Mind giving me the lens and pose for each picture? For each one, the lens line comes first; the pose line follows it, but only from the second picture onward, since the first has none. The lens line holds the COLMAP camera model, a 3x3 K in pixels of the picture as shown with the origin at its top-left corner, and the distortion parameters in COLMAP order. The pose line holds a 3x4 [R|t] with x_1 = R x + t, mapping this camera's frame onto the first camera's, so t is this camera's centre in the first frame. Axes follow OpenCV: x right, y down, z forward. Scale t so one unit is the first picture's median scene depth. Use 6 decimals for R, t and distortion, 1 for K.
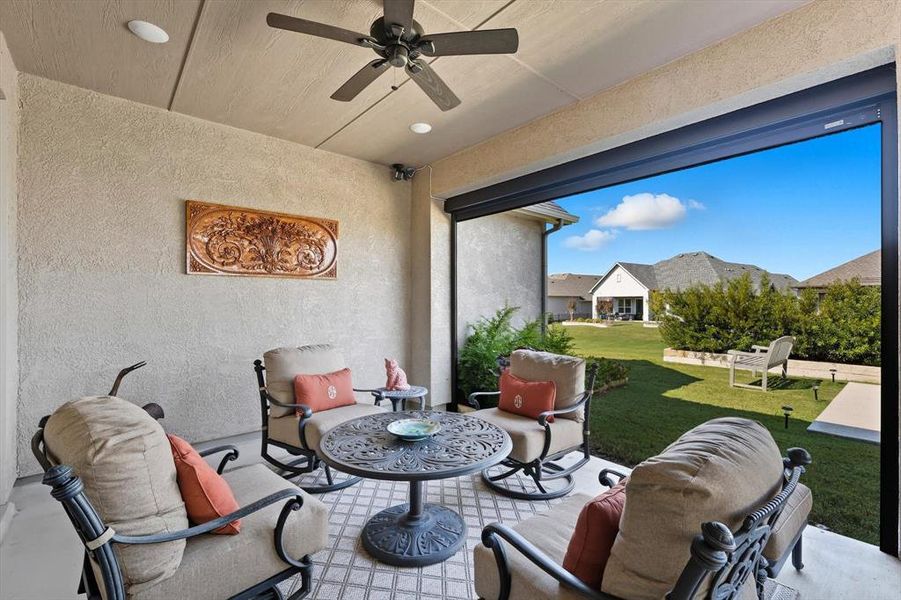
lens RADIAL K [[396.7, 0, 455.5], [0, 396.7, 296.2], [0, 0, 1]] dist [0.001547, 0.000023]
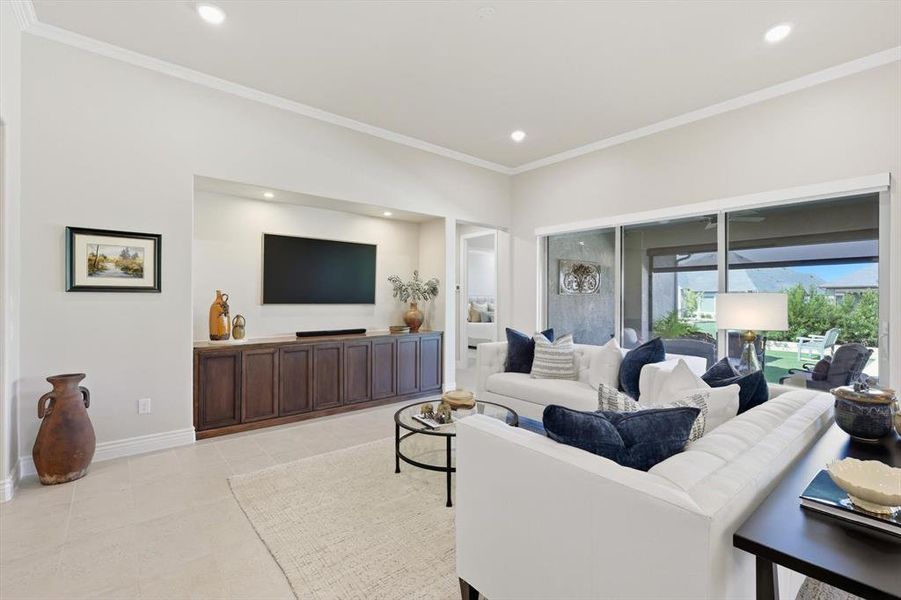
lens RADIAL K [[401.7, 0, 450.2], [0, 401.7, 292.4], [0, 0, 1]] dist [-0.001223, -0.000248]
pose [[0.999730, 0.002758, -0.023073, -0.548864], [-0.002709, 0.999994, 0.002167, -0.031924], [0.023079, -0.002104, 0.999731, -0.515230]]
